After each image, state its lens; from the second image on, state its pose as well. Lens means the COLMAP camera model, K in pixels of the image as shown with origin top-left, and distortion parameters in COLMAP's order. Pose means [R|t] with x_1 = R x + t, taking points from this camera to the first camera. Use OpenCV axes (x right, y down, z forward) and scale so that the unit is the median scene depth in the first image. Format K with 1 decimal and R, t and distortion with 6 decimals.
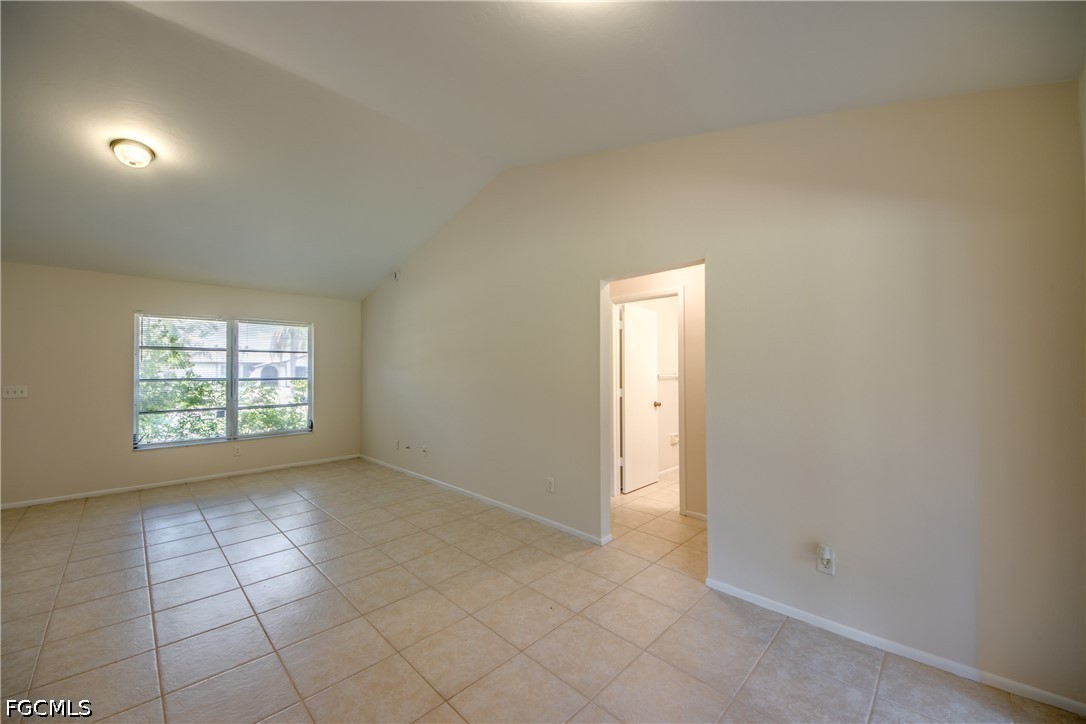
lens RADIAL K [[410.9, 0, 545.8], [0, 410.9, 365.5], [0, 0, 1]] dist [0.034365, -0.026009]
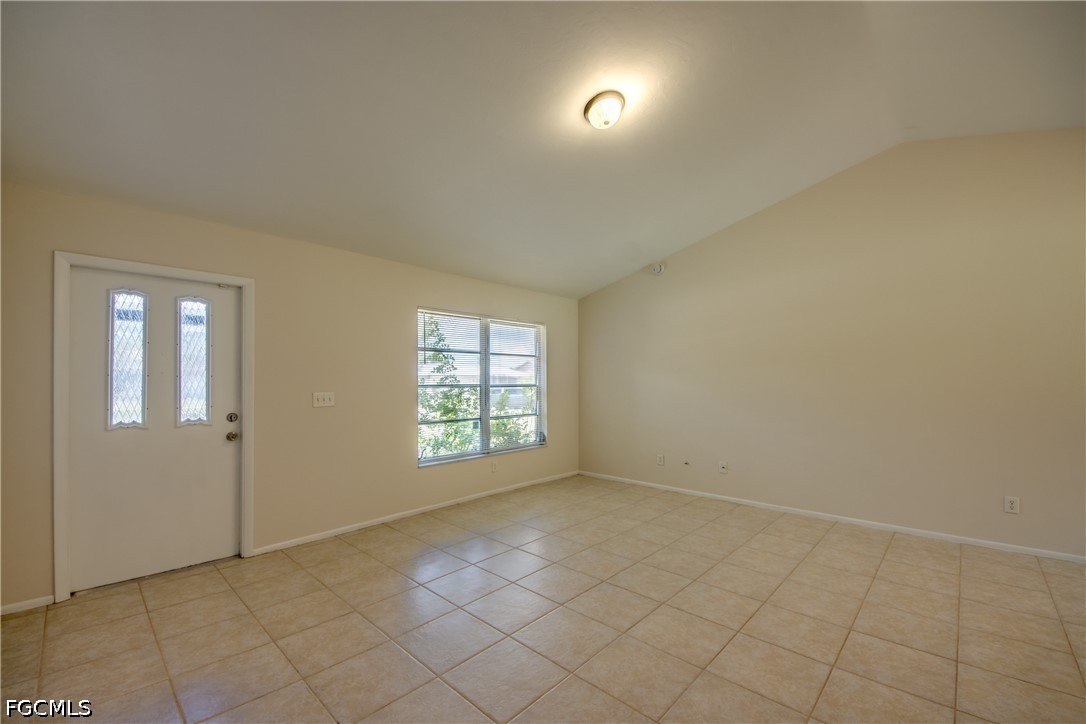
lens RADIAL K [[443.9, 0, 546.5], [0, 443.9, 379.0], [0, 0, 1]] dist [0.041368, -0.034966]
pose [[0.999801, 0.001621, 0.019875, -0.679915], [-0.001749, 0.999978, 0.006429, 0.012760], [-0.019864, -0.006463, 0.999782, 0.054675]]
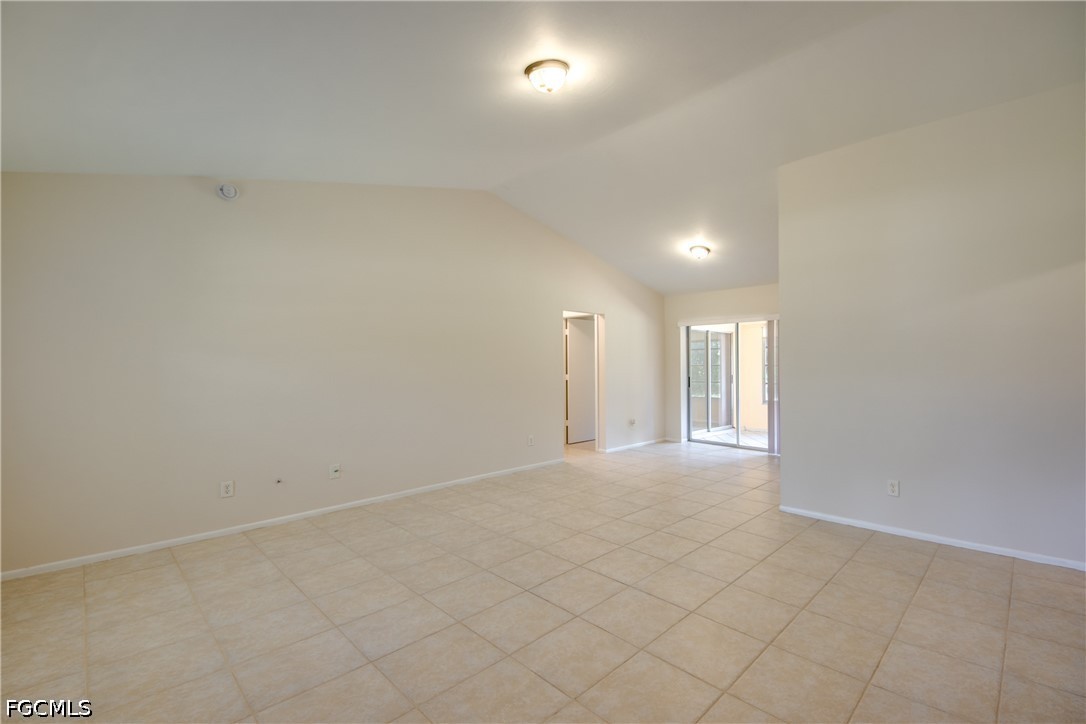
lens RADIAL K [[461.7, 0, 609.1], [0, 461.7, 357.8], [0, 0, 1]] dist [0.001085, -0.000972]
pose [[-0.042897, 0.021466, 0.998849, -1.121310], [-0.007998, 0.999730, -0.021828, 0.020396], [-0.999047, -0.008925, -0.042713, 0.545234]]
